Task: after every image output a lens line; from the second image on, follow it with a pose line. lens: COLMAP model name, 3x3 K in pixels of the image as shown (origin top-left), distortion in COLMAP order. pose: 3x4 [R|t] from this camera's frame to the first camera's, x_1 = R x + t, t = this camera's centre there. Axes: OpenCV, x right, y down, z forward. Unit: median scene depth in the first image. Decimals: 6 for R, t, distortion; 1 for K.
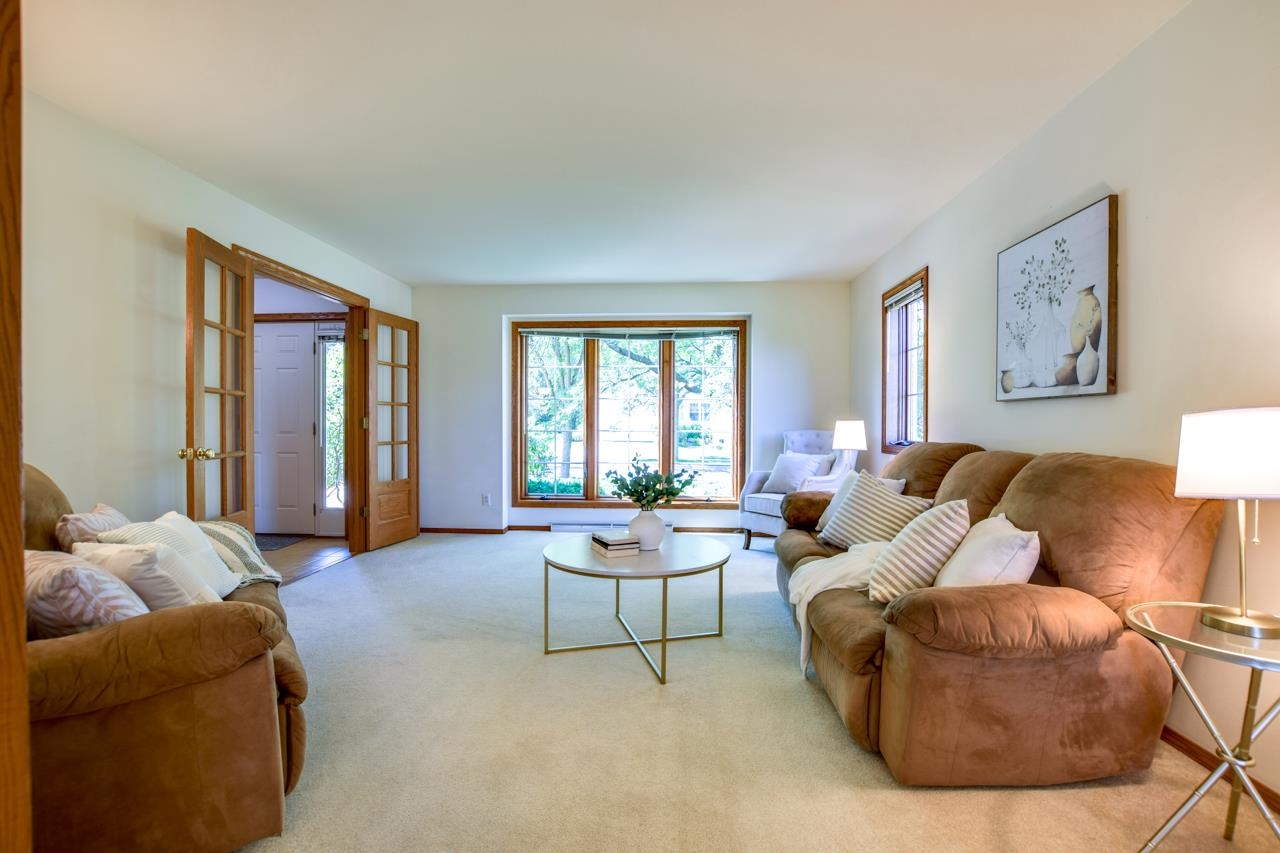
lens RADIAL K [[563.9, 0, 649.6], [0, 563.9, 429.9], [0, 0, 1]] dist [-0.028630, 0.000533]
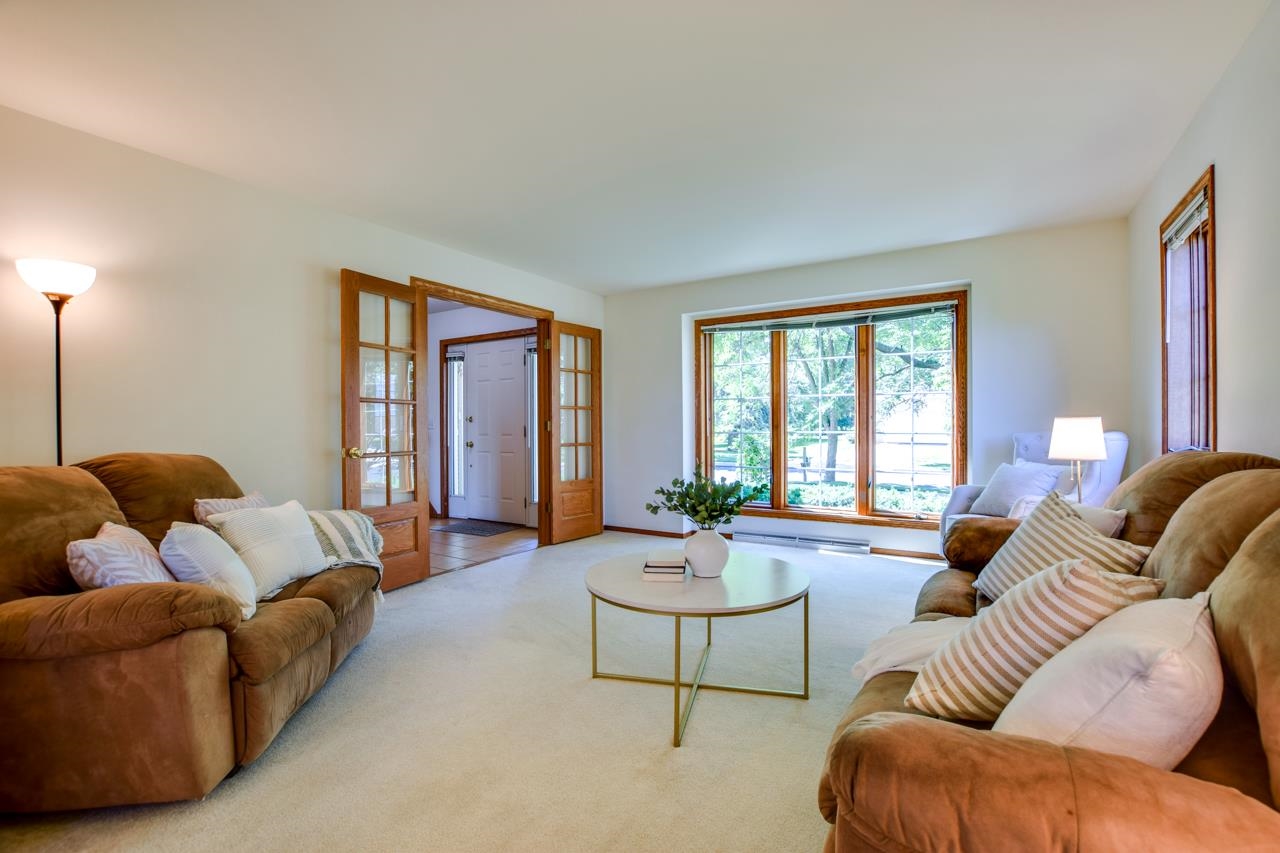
lens RADIAL K [[563.9, 0, 648.3], [0, 563.9, 427.8], [0, 0, 1]] dist [-0.028630, 0.000533]
pose [[0.875131, -0.006424, -0.483843, 0.189377], [0.003532, 0.999970, -0.006887, -0.000628], [0.483873, 0.004318, 0.875128, 0.135365]]
